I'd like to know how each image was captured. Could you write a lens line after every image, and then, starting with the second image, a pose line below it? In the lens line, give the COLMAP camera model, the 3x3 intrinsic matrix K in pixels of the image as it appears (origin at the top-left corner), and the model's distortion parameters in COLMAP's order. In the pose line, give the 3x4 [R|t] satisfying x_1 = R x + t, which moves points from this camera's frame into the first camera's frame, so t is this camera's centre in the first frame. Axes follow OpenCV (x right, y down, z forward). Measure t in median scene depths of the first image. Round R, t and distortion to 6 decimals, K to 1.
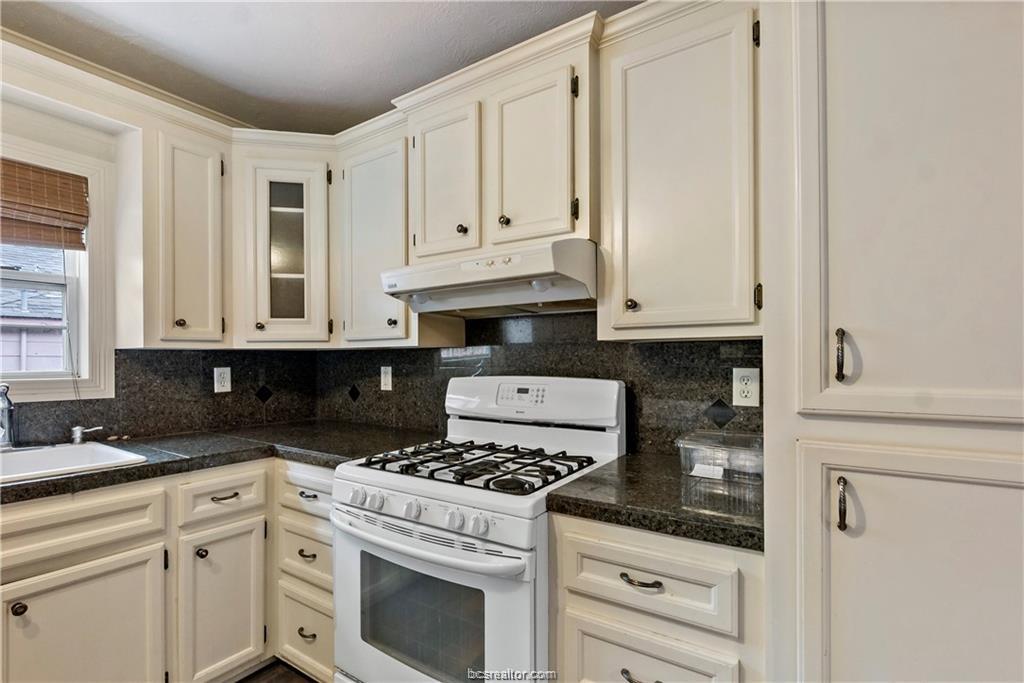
lens RADIAL K [[477.6, 0, 505.0], [0, 477.6, 355.6], [0, 0, 1]] dist [-0.003548, -0.000792]
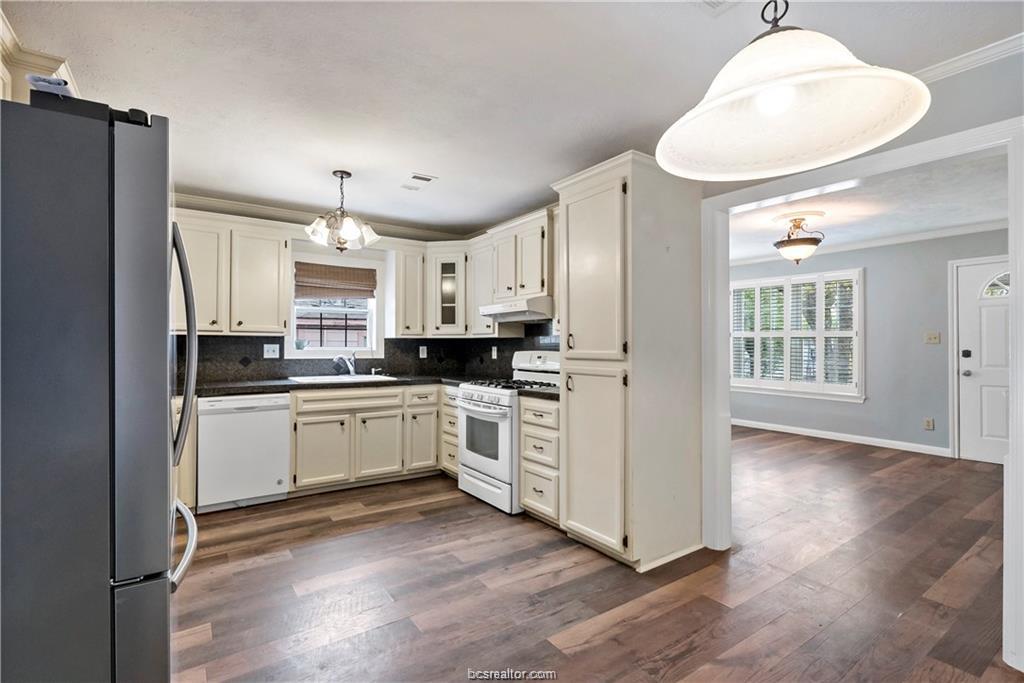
lens RADIAL K [[477.6, 0, 508.1], [0, 477.6, 339.0], [0, 0, 1]] dist [-0.003548, -0.000792]
pose [[0.930351, 0.001811, -0.366665, 0.702469], [-0.004010, 0.999978, -0.005234, 0.000696], [0.366648, 0.006340, 0.930338, -1.098332]]
